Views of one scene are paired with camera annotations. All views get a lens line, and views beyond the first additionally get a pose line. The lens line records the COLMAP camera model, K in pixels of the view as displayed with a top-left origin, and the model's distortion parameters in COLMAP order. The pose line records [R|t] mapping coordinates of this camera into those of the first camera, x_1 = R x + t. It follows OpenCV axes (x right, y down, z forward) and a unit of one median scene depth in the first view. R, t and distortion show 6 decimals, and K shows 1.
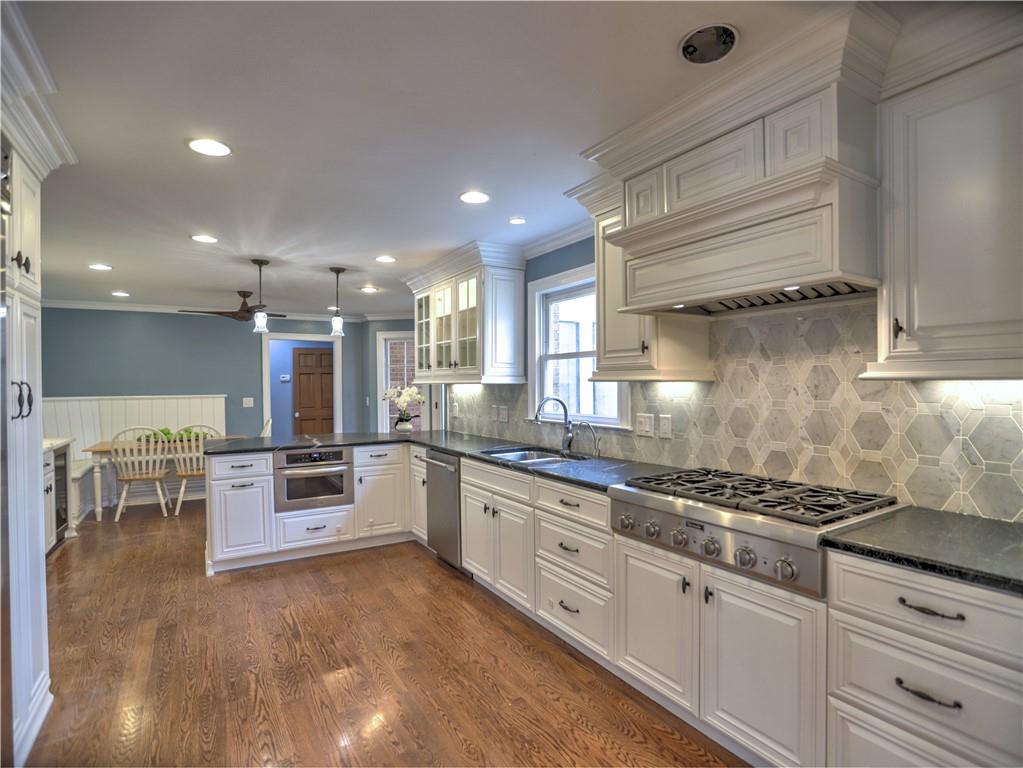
lens RADIAL K [[528.3, 0, 520.4], [0, 528.3, 388.6], [0, 0, 1]] dist [-0.037098, 0.010453]
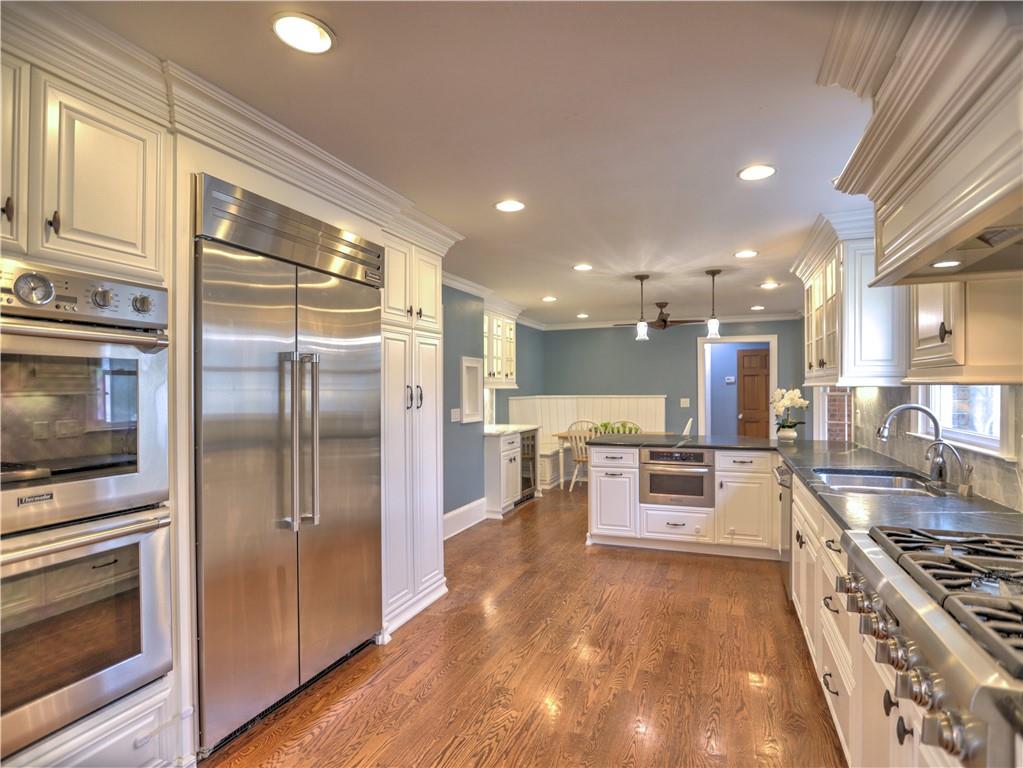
lens RADIAL K [[528.3, 0, 522.1], [0, 528.3, 388.9], [0, 0, 1]] dist [-0.037098, 0.010453]
pose [[0.610348, 0.004561, -0.792120, 0.270525], [-0.005580, 0.999983, 0.001459, -0.004328], [0.792114, 0.003529, 0.610363, 0.125241]]
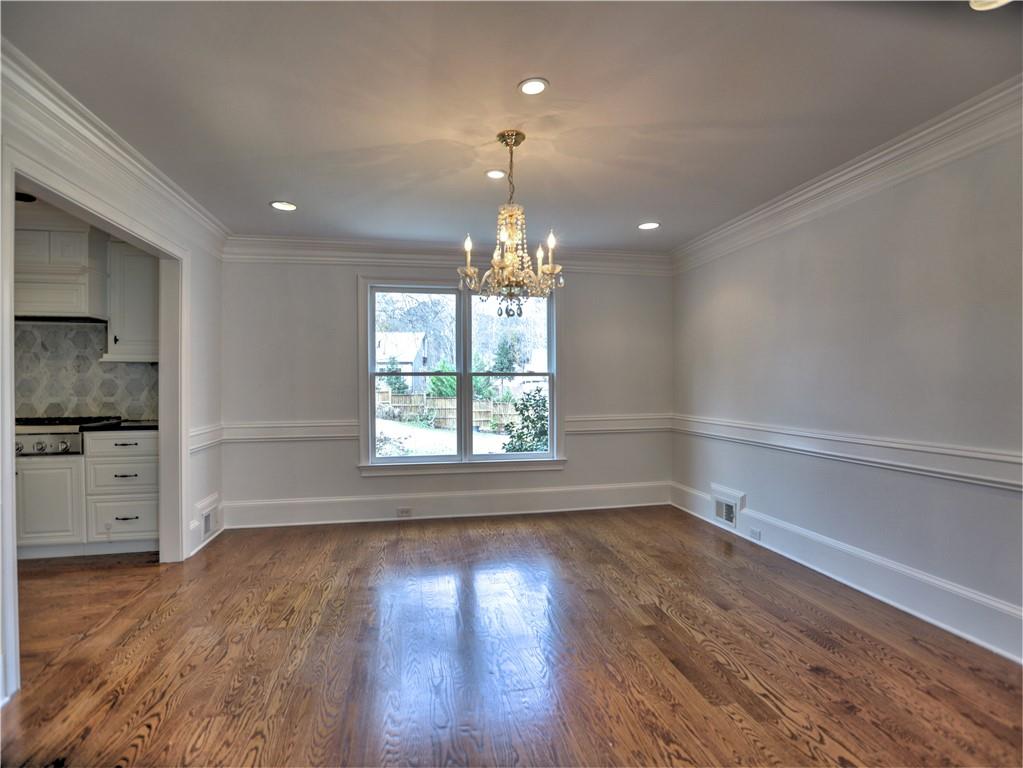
lens RADIAL K [[528.3, 0, 519.7], [0, 528.3, 391.6], [0, 0, 1]] dist [-0.037098, 0.010453]
pose [[0.348062, -0.000815, 0.937471, -0.345092], [0.007699, 0.999968, -0.001989, 0.056943], [-0.937440, 0.007910, 0.348057, -0.626236]]
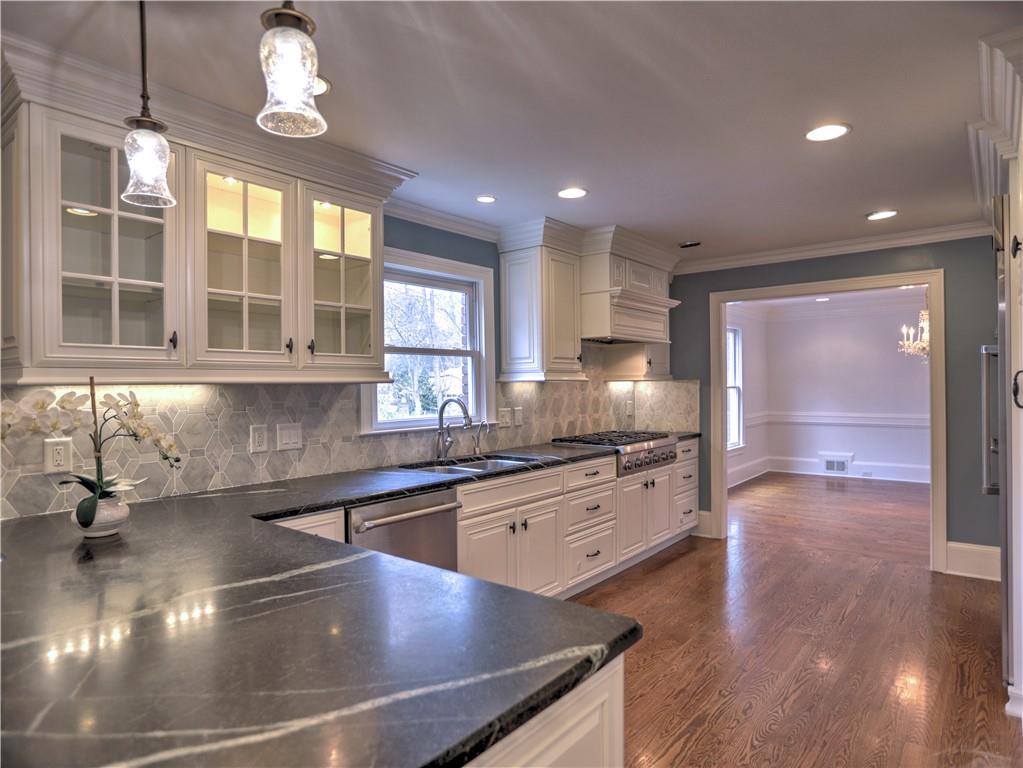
lens RADIAL K [[608.7, 0, 513.6], [0, 608.7, 382.0], [0, 0, 1]] dist [-0.022454, 0.002630]
pose [[-0.330871, 0.012363, 0.943595, -0.842729], [0.018995, 0.999799, -0.006439, -0.002983], [-0.943485, 0.015793, -0.331039, 1.112226]]
